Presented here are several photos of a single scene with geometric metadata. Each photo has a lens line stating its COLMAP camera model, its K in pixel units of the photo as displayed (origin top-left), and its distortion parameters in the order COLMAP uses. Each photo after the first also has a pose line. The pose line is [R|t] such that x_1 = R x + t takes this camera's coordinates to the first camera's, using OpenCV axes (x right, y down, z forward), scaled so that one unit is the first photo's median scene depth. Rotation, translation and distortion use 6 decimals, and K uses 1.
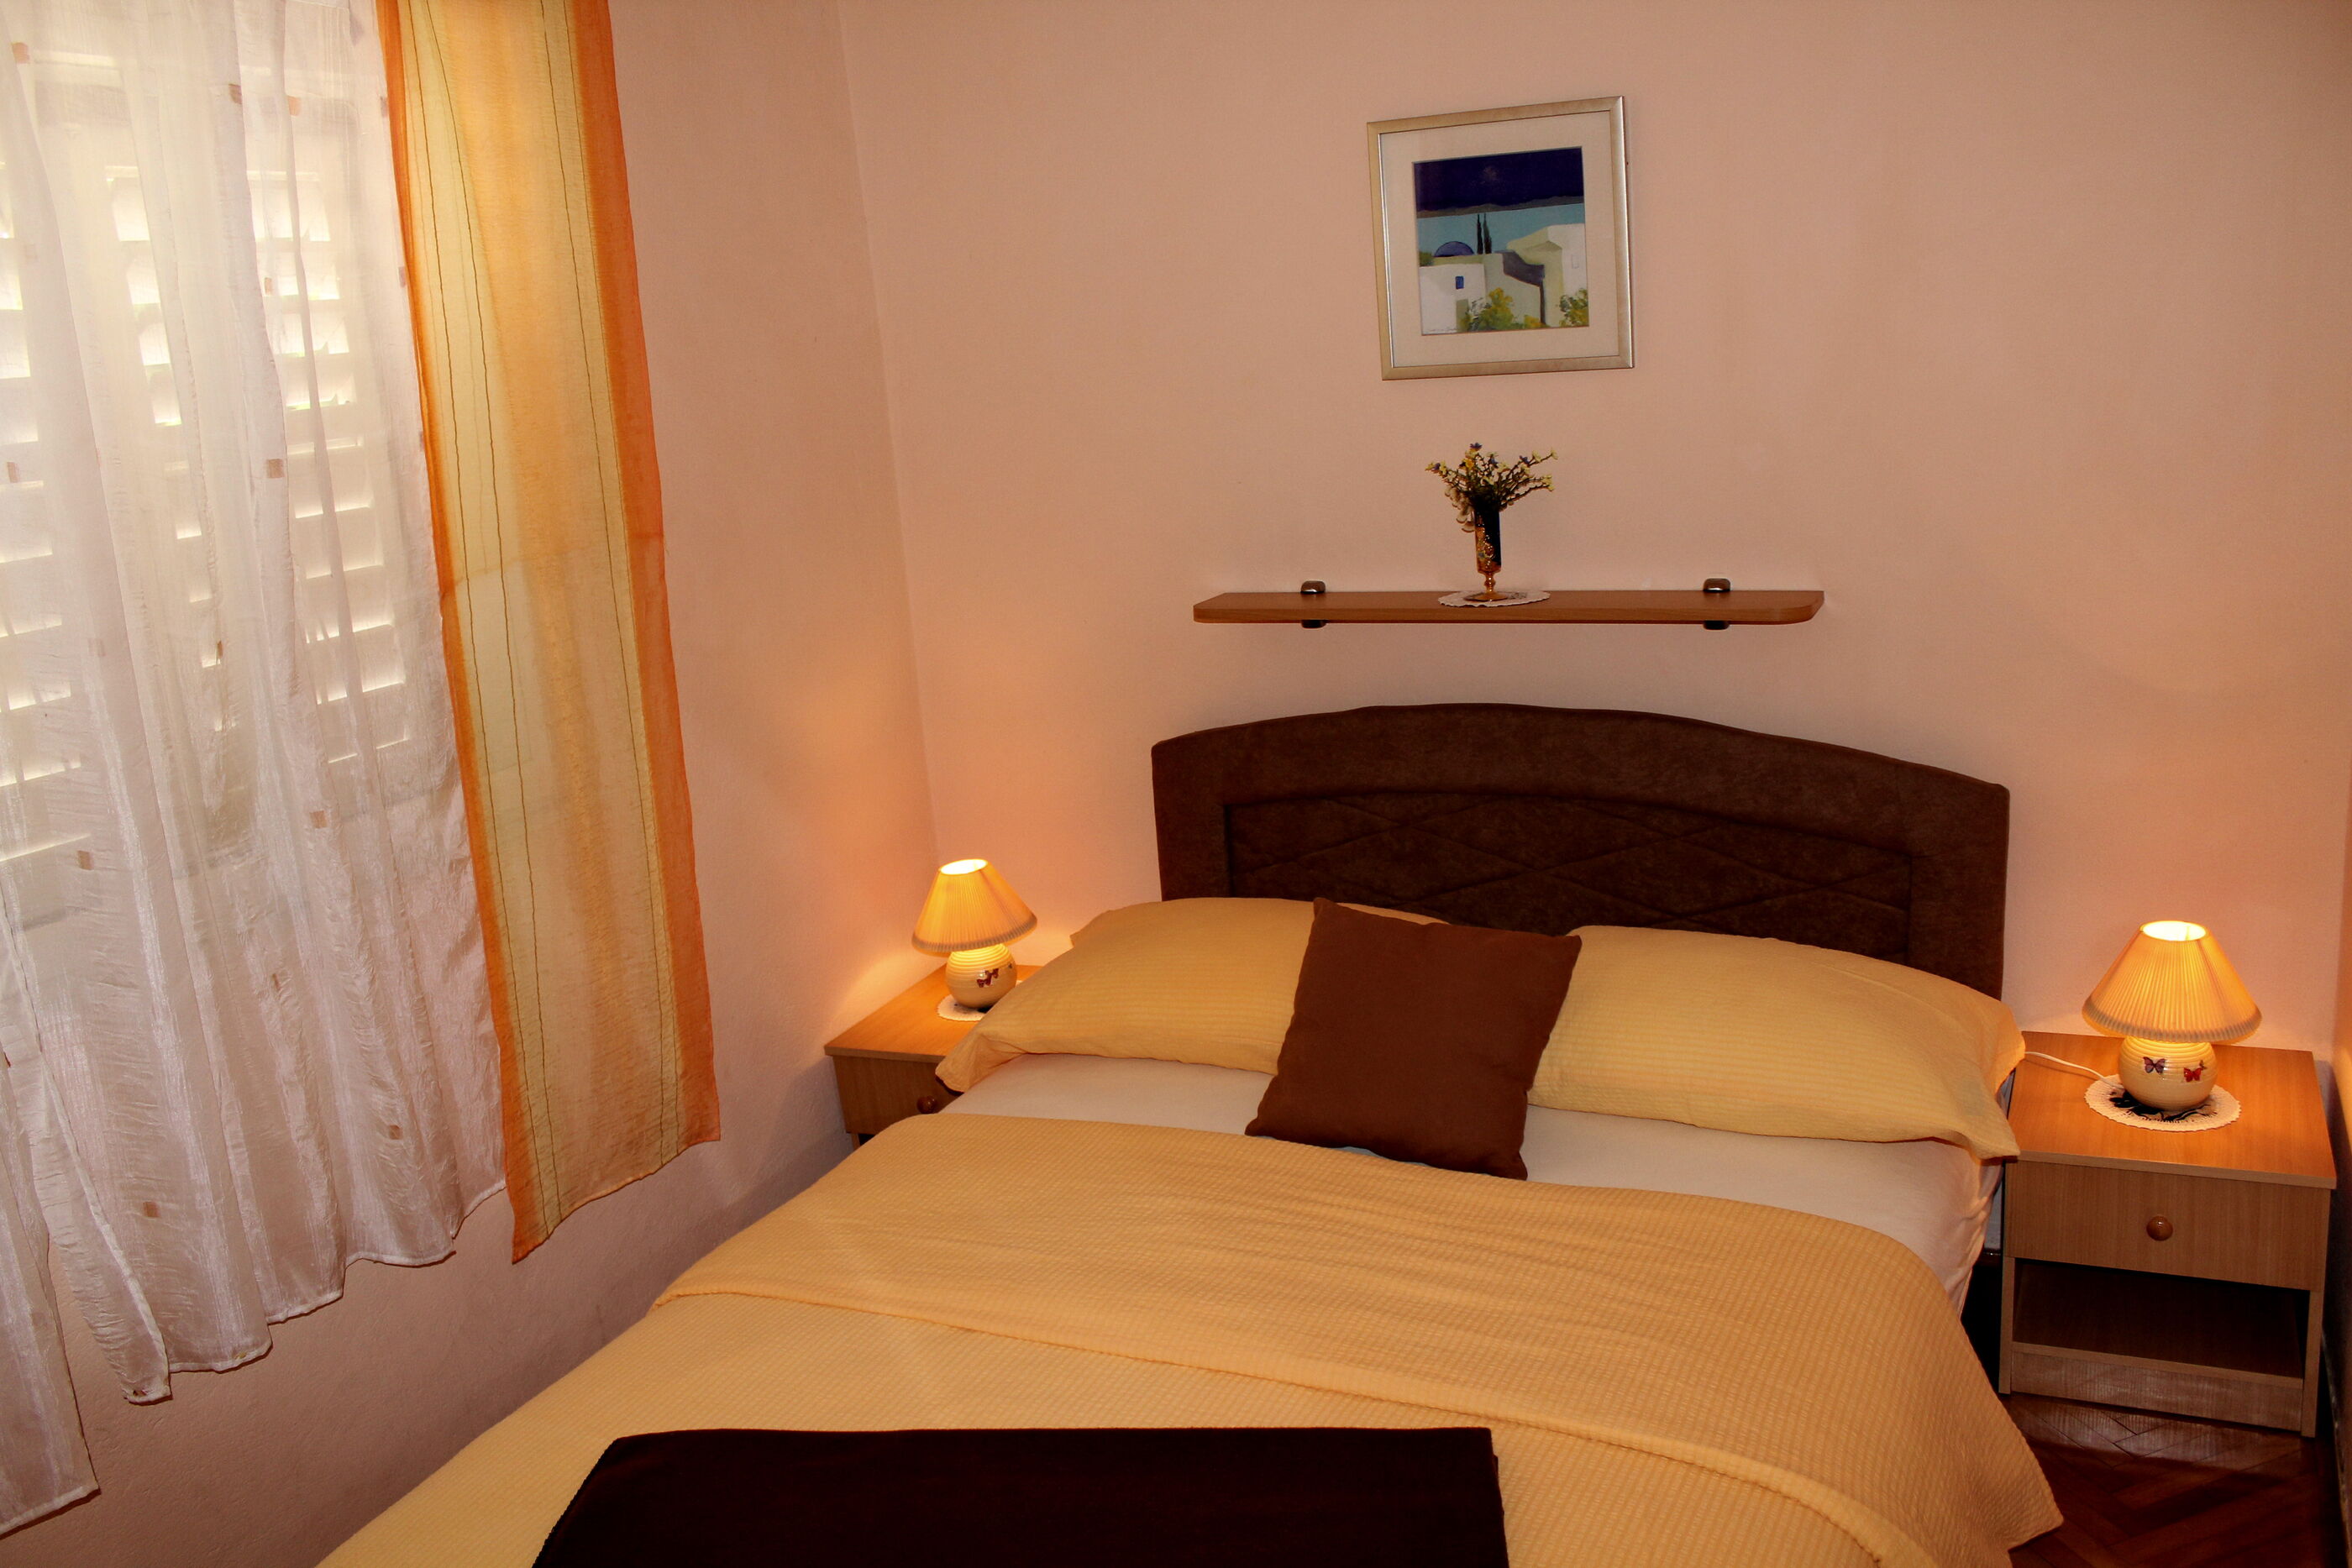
lens RADIAL K [[2048.9, 0, 1116.5], [0, 2048.9, 780.8], [0, 0, 1]] dist [-0.175467, 0.249770]
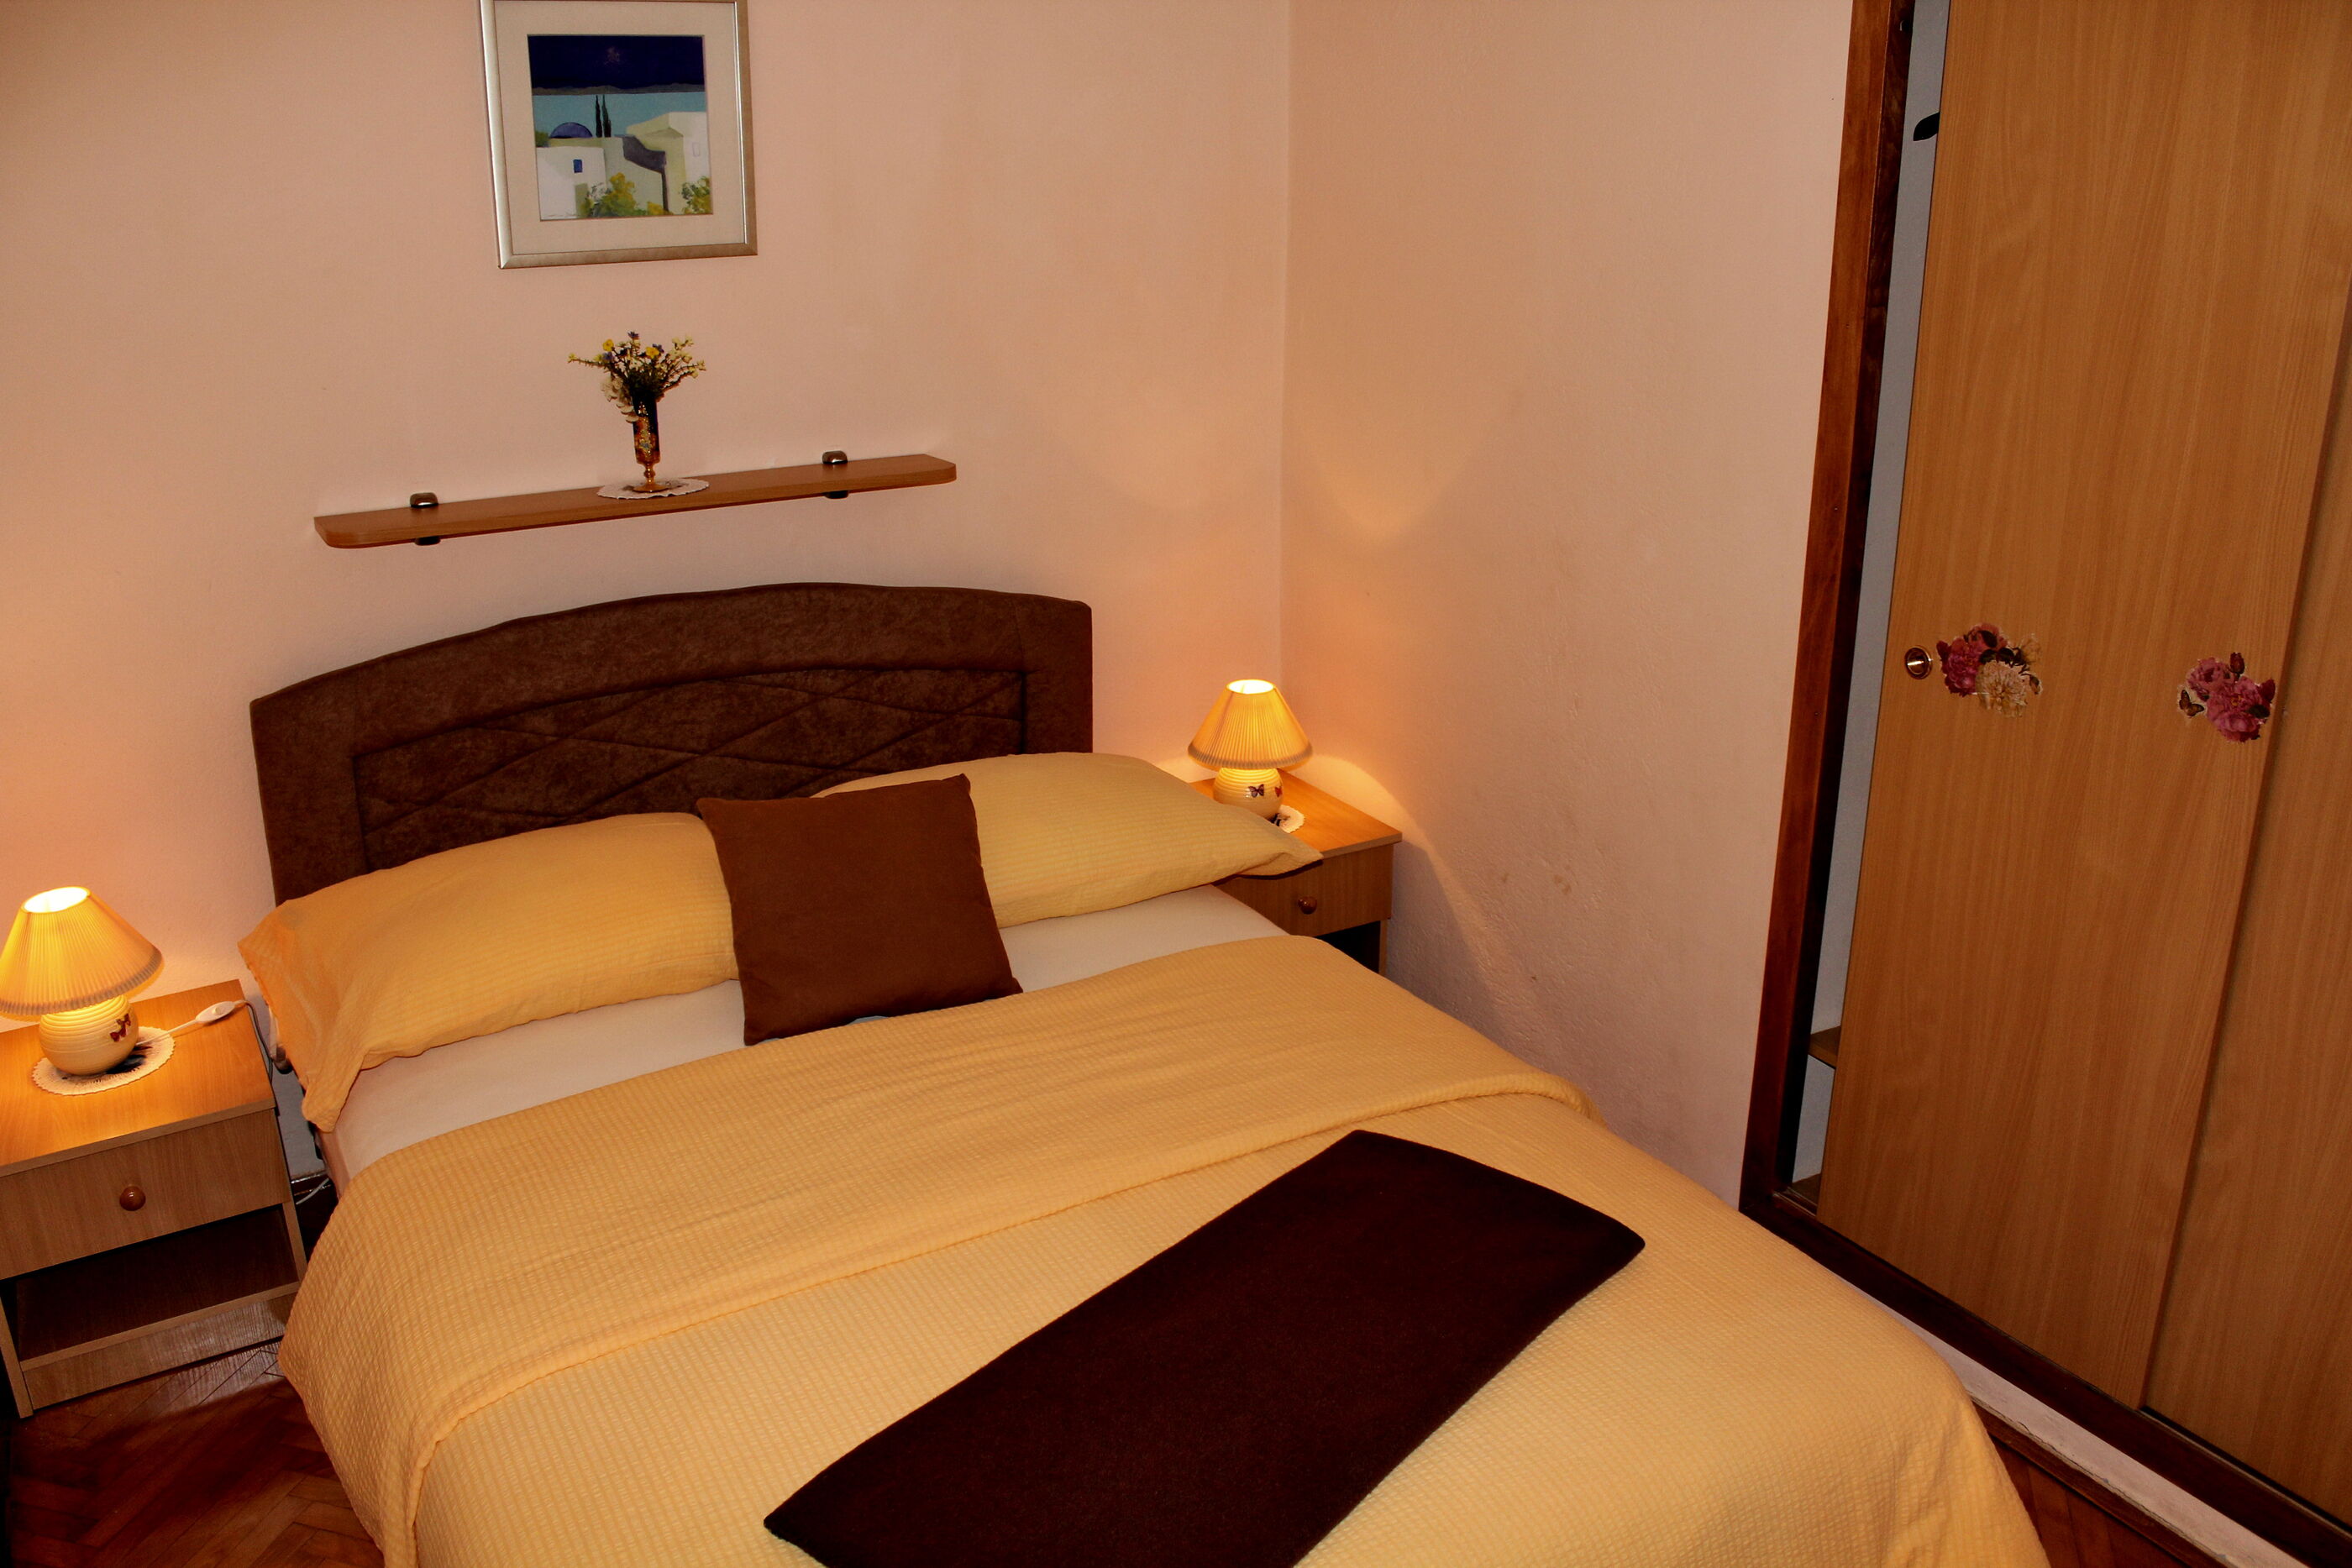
lens RADIAL K [[2048.9, 0, 1116.5], [0, 2048.9, 780.8], [0, 0, 1]] dist [-0.175467, 0.249770]
pose [[0.538769, -0.181155, 0.822746, -0.538819], [0.163596, 0.980514, 0.108763, -0.020876], [-0.826417, 0.076000, 0.557906, 0.279195]]
